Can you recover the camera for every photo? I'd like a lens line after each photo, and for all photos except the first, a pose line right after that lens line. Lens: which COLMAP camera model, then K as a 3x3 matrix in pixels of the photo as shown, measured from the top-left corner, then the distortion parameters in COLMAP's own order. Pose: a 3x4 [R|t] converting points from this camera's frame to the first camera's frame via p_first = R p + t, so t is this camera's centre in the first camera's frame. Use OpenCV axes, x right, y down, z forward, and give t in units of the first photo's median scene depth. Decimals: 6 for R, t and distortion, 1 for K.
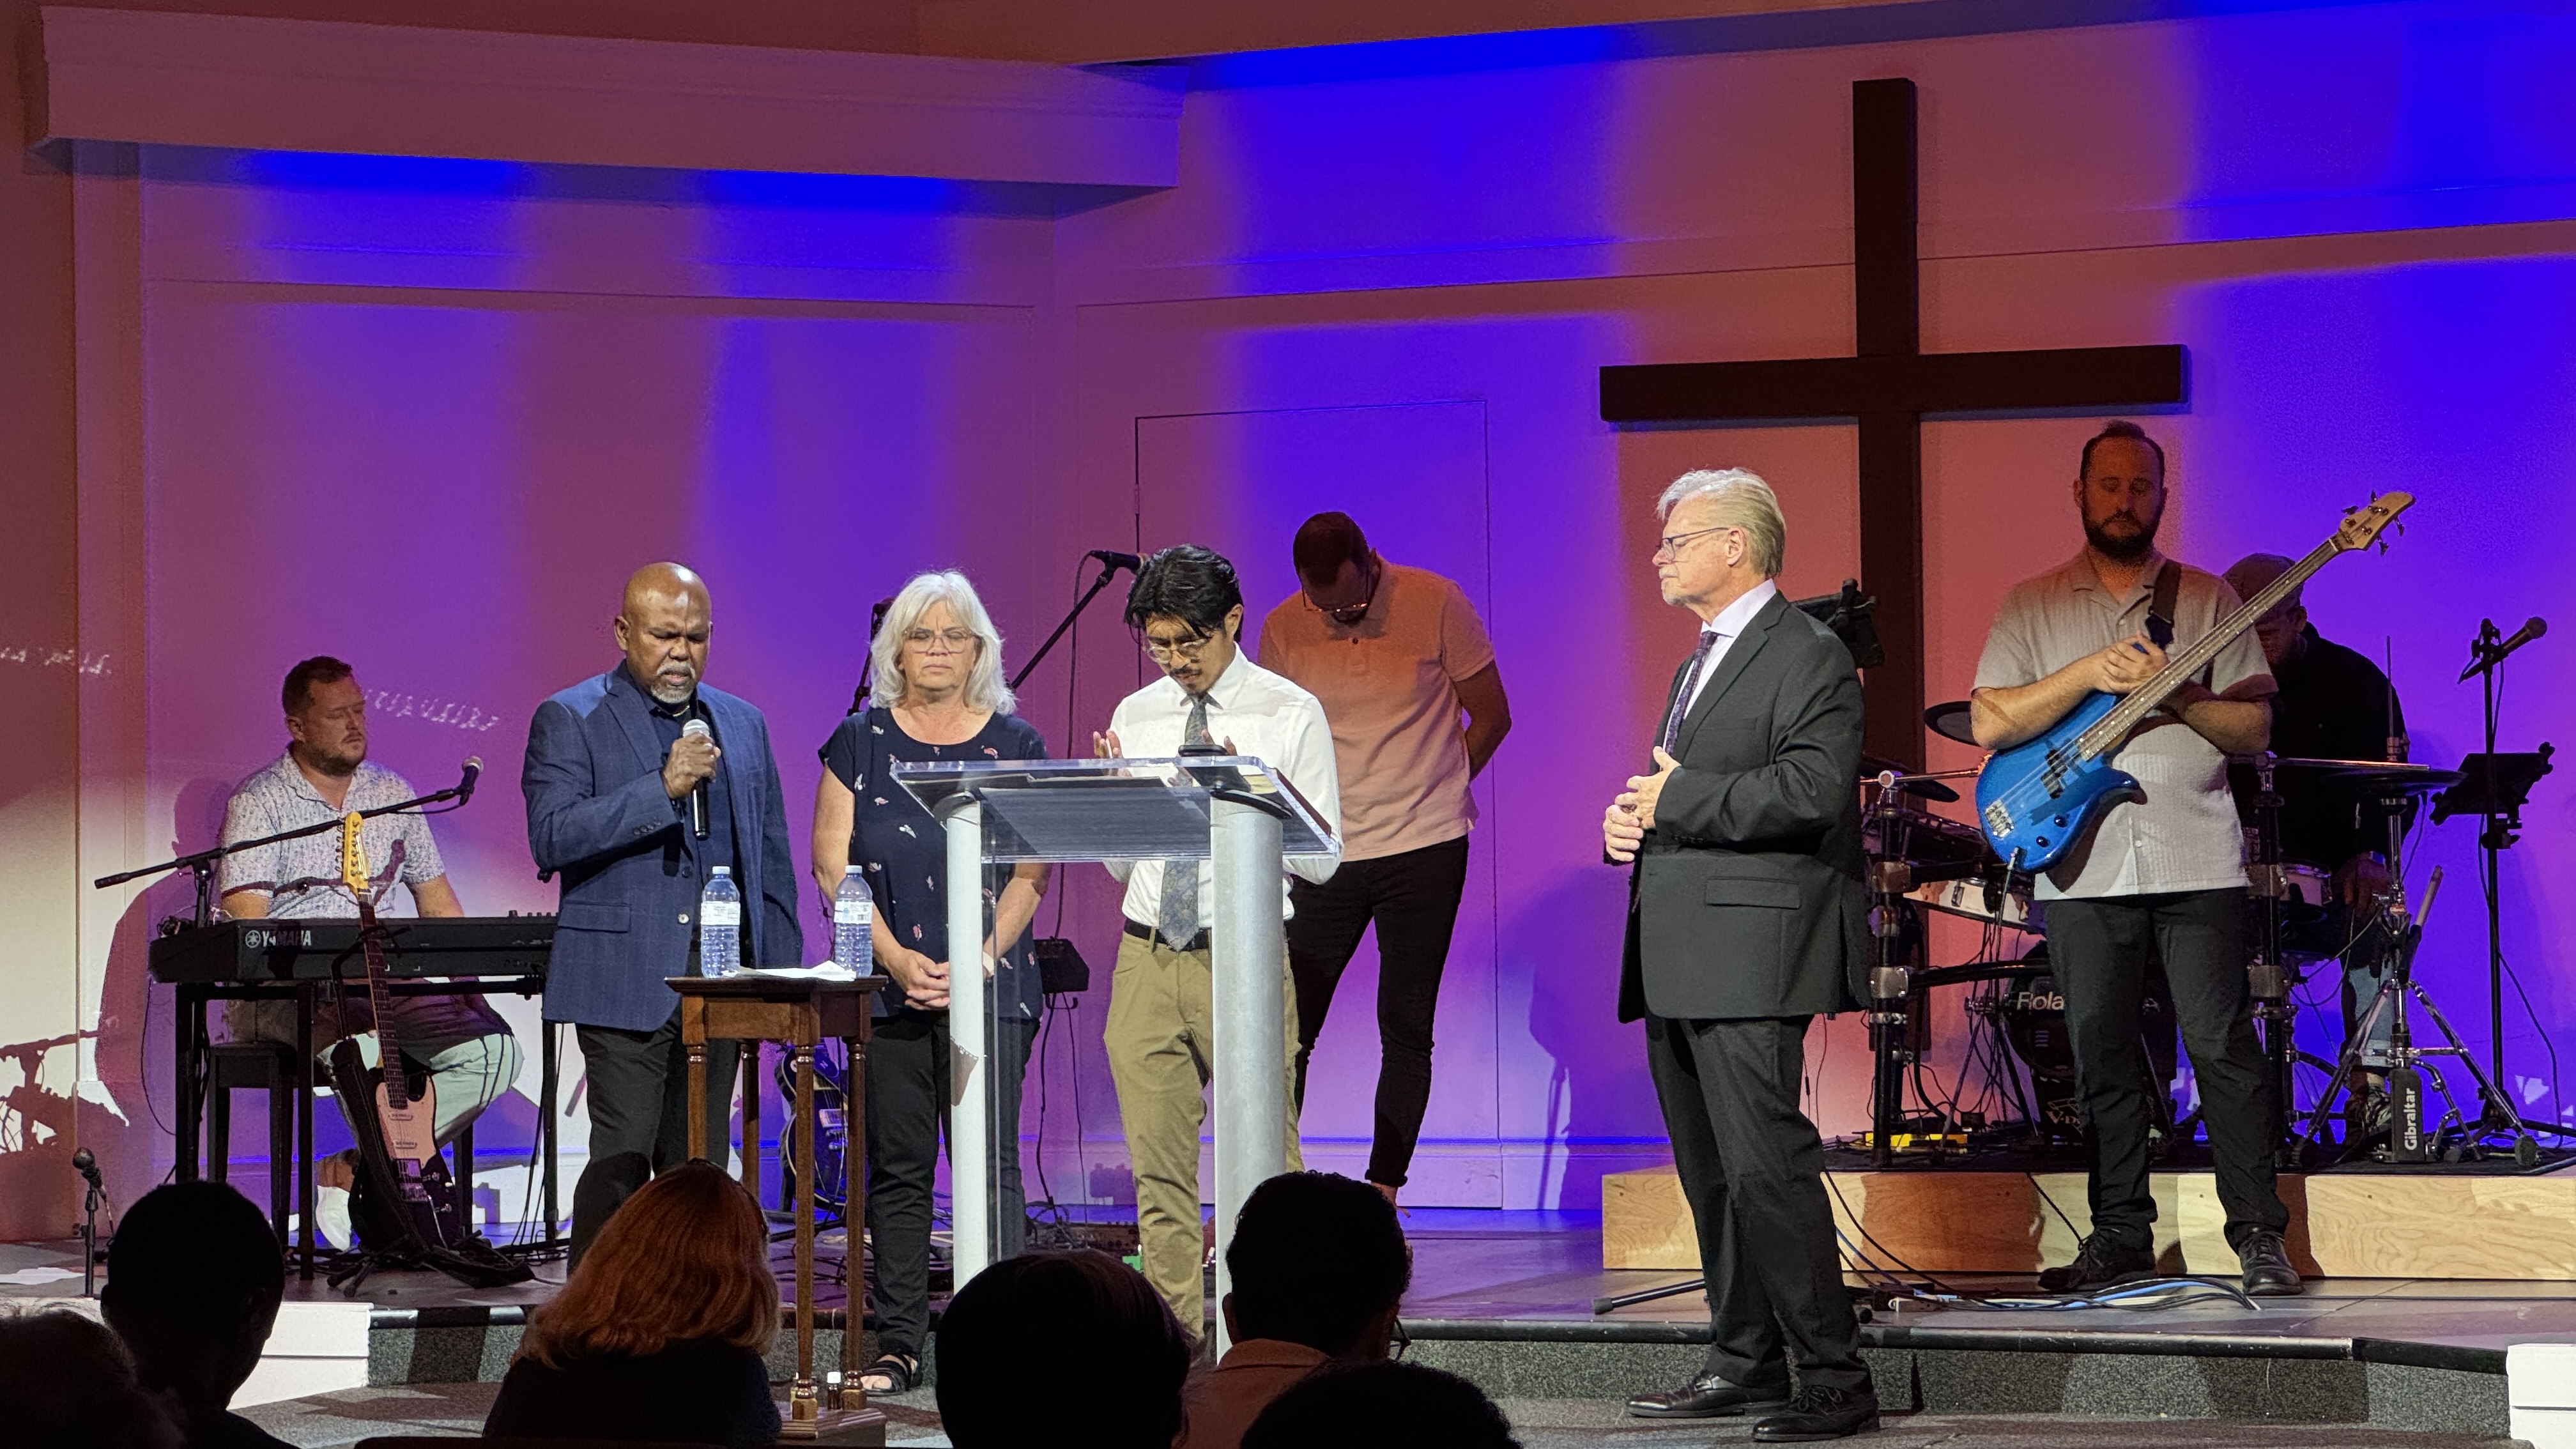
lens RADIAL K [[6076.8, 0, 1288.0], [0, 6076.8, 724.5], [0, 0, 1]] dist [-0.008421, 4.697936]
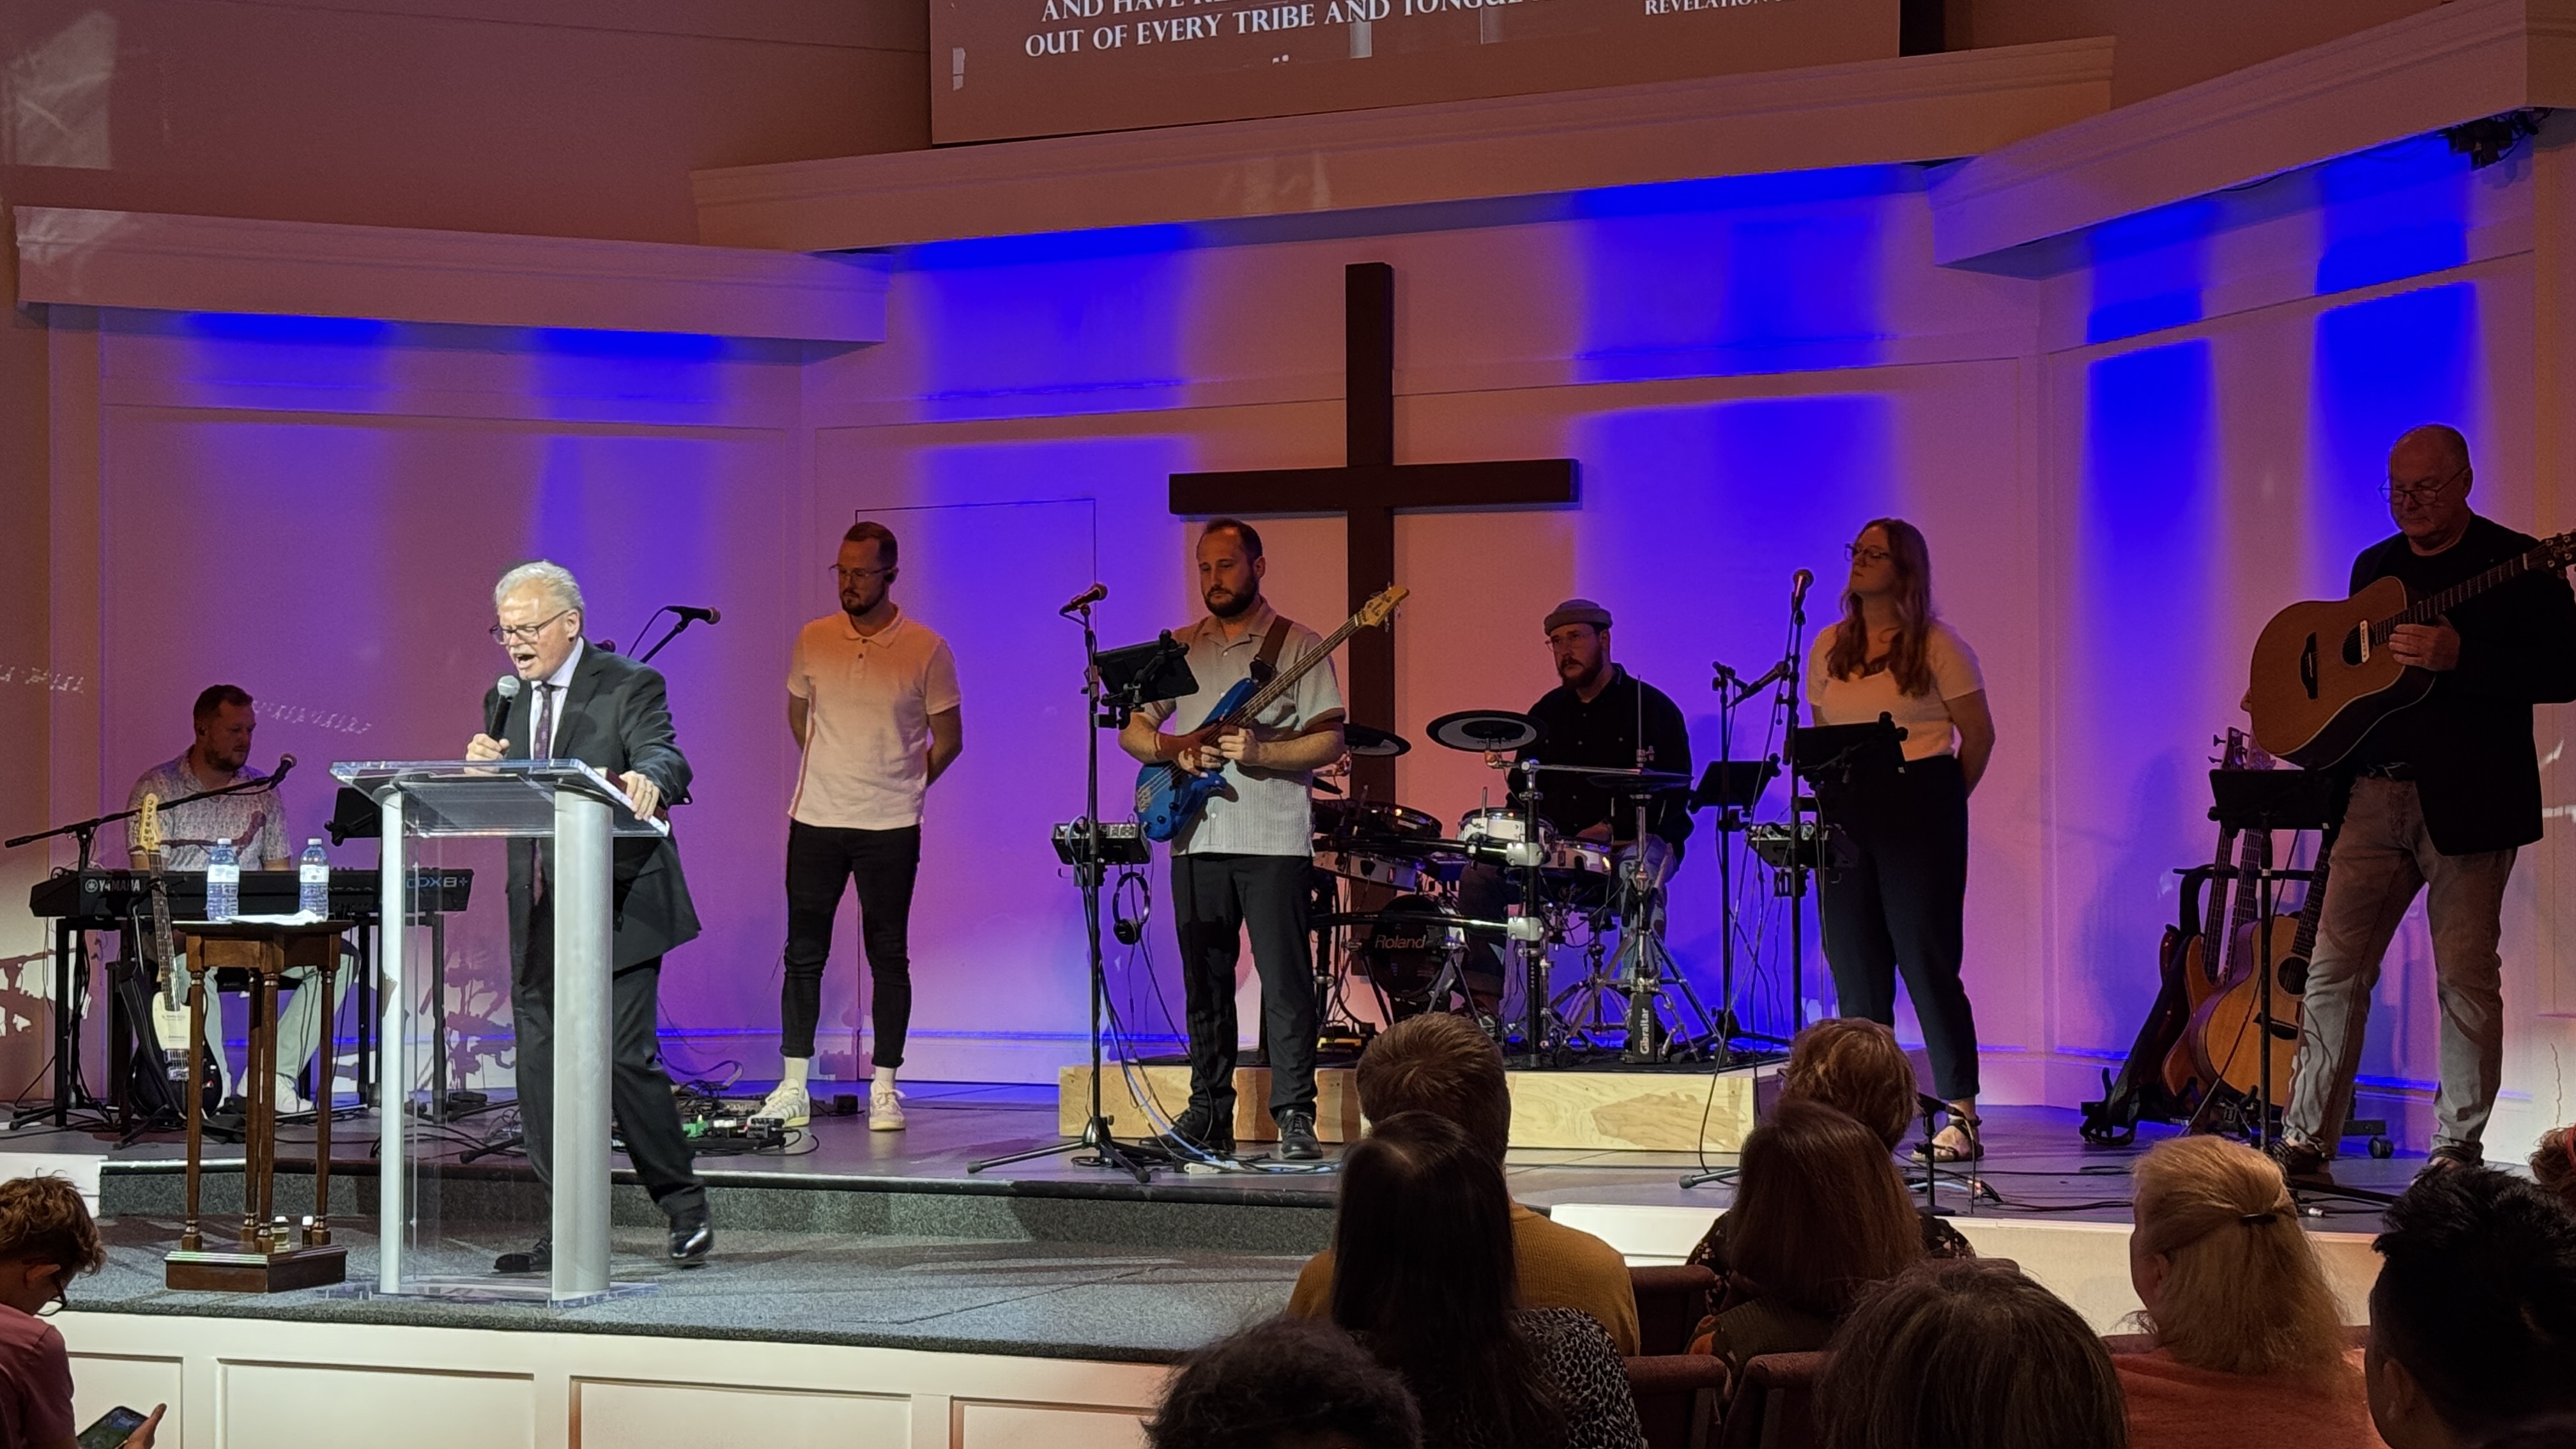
lens RADIAL K [[4223.6, 0, 1288.0], [0, 4223.6, 724.5], [0, 0, 1]] dist [0.232973, -0.175505]
pose [[0.997671, 0.006798, -0.067872, 0.158487], [-0.006837, 0.999977, -0.000336, -0.002416], [0.067868, 0.000800, 0.997694, 0.056074]]
